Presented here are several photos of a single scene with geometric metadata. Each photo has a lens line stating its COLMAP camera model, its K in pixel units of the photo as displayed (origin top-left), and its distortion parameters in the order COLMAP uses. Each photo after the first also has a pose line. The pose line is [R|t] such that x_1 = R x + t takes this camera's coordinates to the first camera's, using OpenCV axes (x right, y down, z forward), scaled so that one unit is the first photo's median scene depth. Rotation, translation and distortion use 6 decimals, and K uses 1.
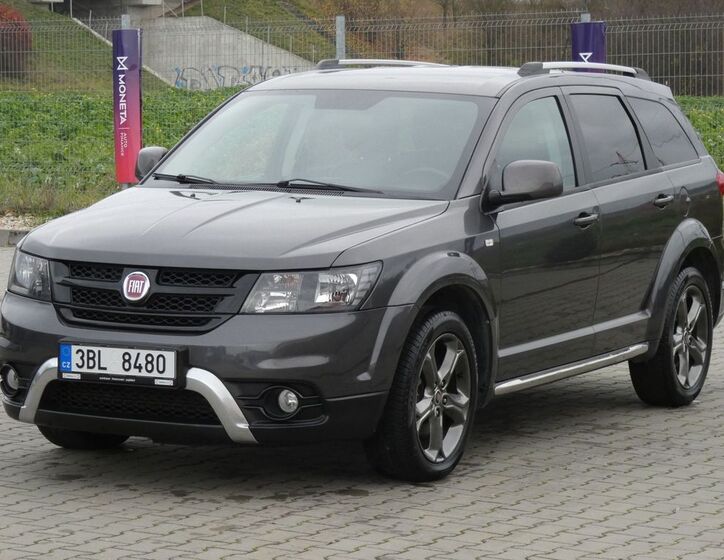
lens RADIAL K [[2467.9, 0, 362.0], [0, 2467.9, 280.0], [0, 0, 1]] dist [0.489977, -0.632568]
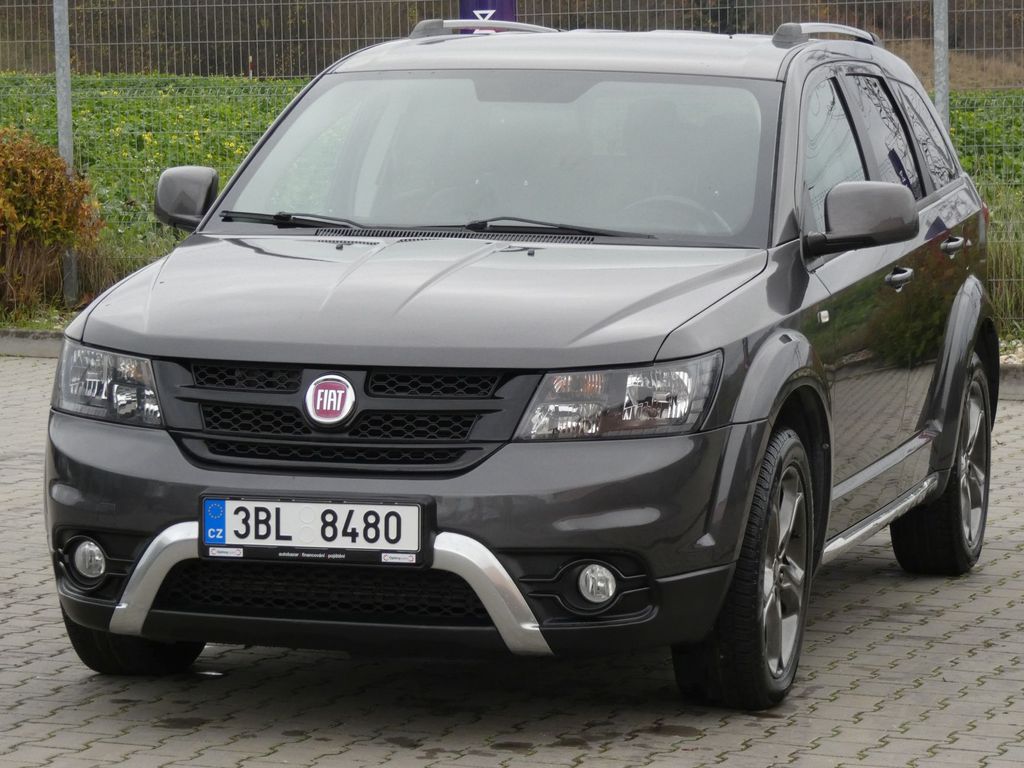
lens RADIAL K [[3973.2, 0, 512.0], [0, 3973.2, 384.0], [0, 0, 1]] dist [1.109490, -22.575183]
pose [[0.979505, -0.020183, 0.200407, -0.241927], [0.019786, 0.999796, 0.003984, -0.004195], [-0.200447, 0.000063, 0.979705, 0.045393]]
